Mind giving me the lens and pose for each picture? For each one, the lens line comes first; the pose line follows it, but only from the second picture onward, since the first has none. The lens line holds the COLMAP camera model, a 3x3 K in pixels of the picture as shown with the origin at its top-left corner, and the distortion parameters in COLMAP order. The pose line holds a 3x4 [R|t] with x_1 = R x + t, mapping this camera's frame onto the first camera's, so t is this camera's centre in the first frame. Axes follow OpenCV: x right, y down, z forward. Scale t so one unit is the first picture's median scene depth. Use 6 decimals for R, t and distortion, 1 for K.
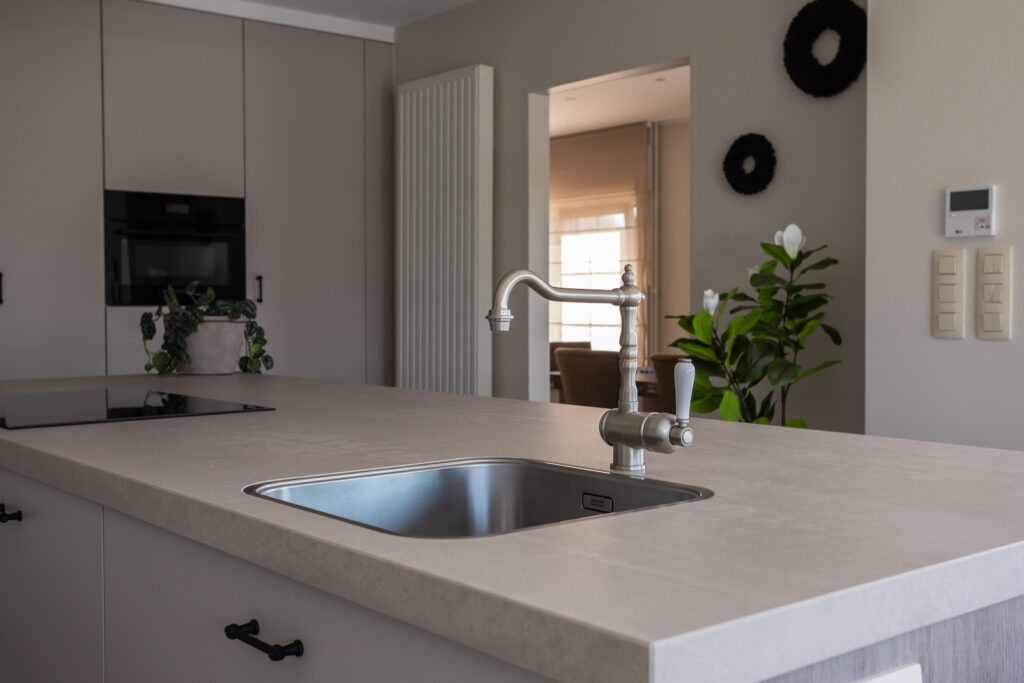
lens RADIAL K [[1157.8, 0, 507.8], [0, 1157.8, 316.0], [0, 0, 1]] dist [-0.004423, -0.007447]
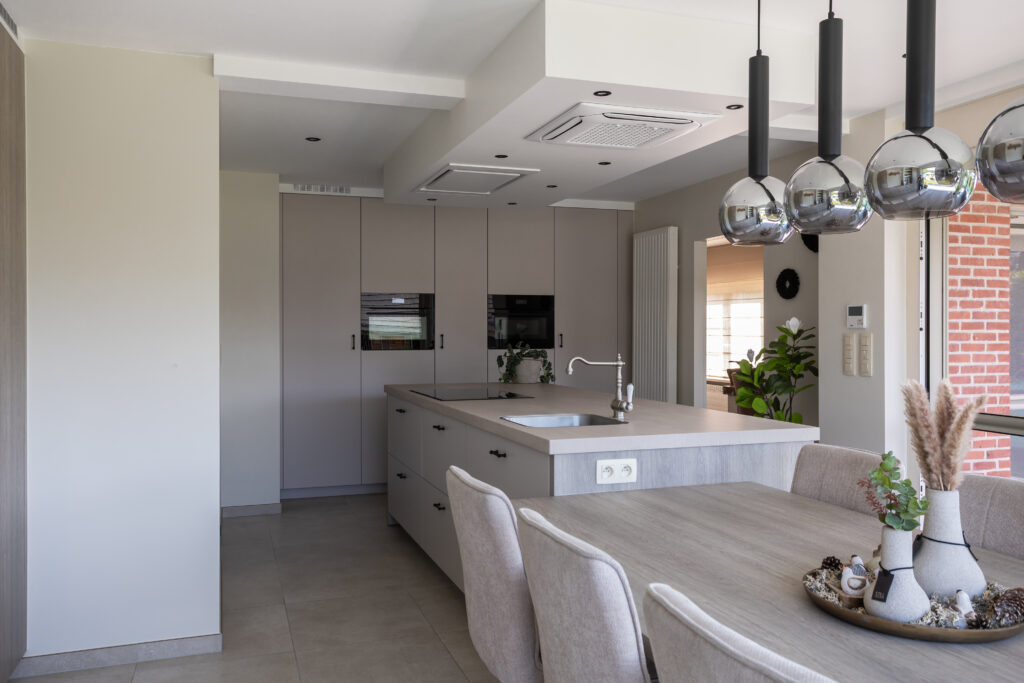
lens RADIAL K [[811.9, 0, 512.0], [0, 811.9, 341.5], [0, 0, 1]] dist [-0.001852, -0.000096]
pose [[0.944927, 0.008144, -0.327180, 0.243800], [-0.008236, 0.999965, 0.001104, -0.033691], [0.327178, 0.001651, 0.944961, -0.526006]]
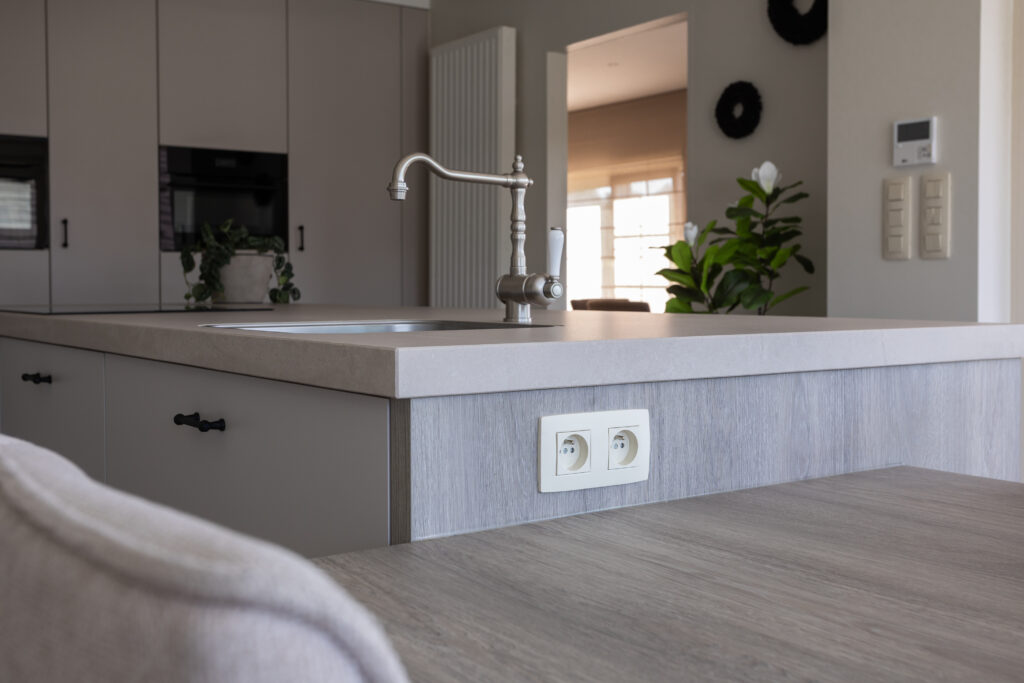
lens RADIAL K [[1157.8, 0, 507.8], [0, 1157.8, 316.0], [0, 0, 1]] dist [-0.004423, -0.007447]
pose [[0.997581, 0.000342, -0.069517, 0.078536], [0.000841, 0.999856, 0.016978, 0.046199], [0.069513, -0.016996, 0.997436, -0.098225]]
